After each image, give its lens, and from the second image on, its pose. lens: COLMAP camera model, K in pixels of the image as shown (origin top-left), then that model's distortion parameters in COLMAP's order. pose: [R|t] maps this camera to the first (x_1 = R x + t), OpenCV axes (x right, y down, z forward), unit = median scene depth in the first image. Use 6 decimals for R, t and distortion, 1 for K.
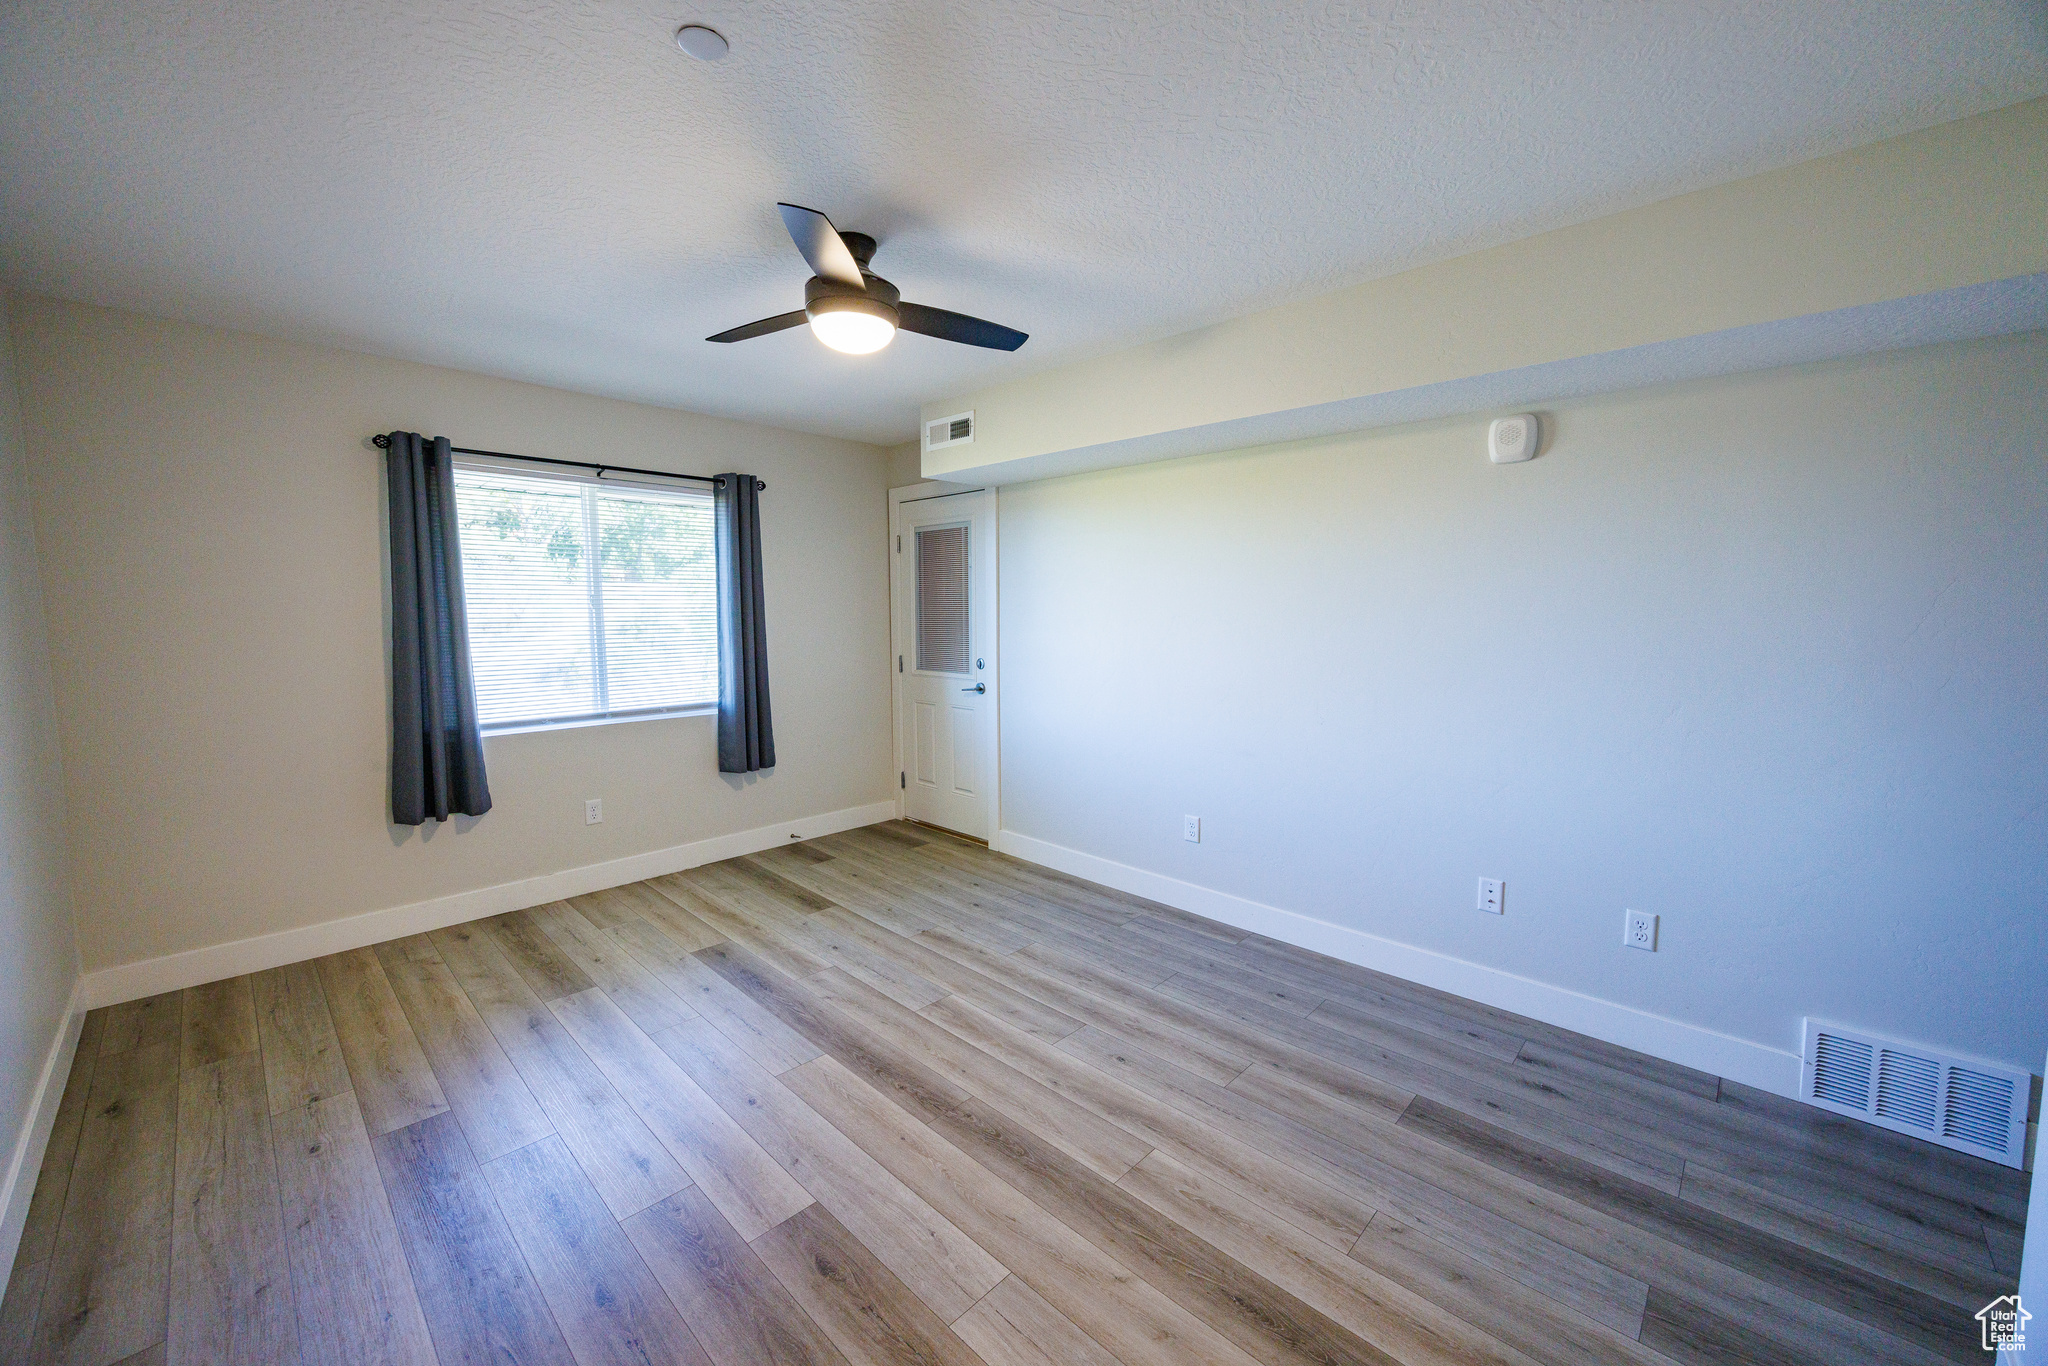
lens RADIAL K [[812.5, 0, 1017.8], [0, 812.5, 681.4], [0, 0, 1]] dist [-0.004266, -0.000071]
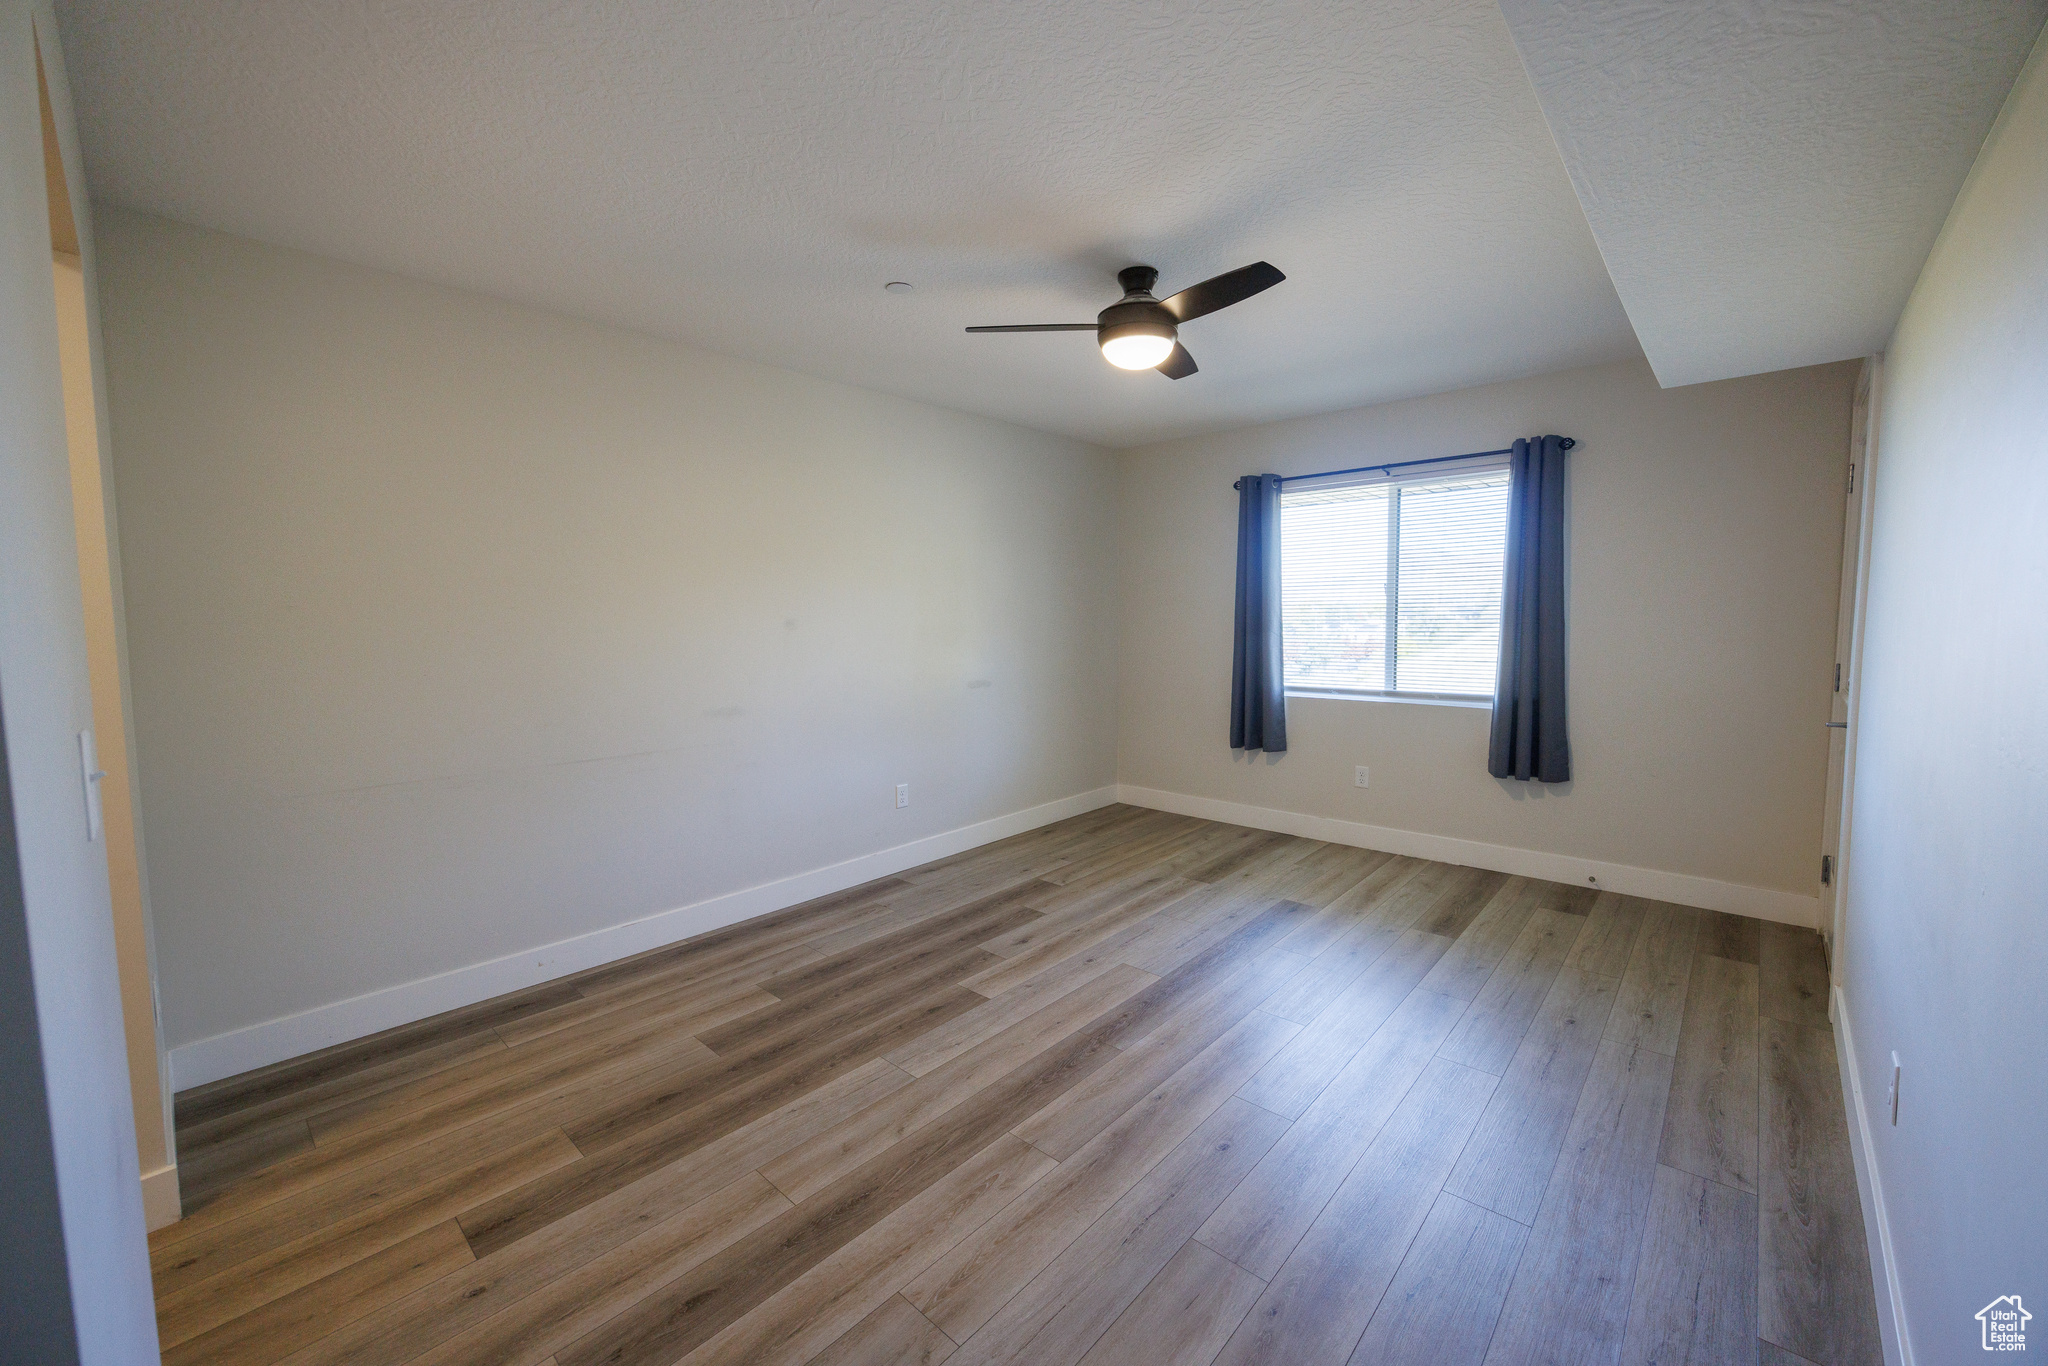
lens RADIAL K [[812.5, 0, 1017.8], [0, 812.5, 681.4], [0, 0, 1]] dist [-0.004266, -0.000071]
pose [[0.002353, 0.081465, -0.996673, 0.618816], [-0.080833, 0.993430, 0.081009, -0.024682], [0.996725, 0.080374, 0.008922, 0.529805]]
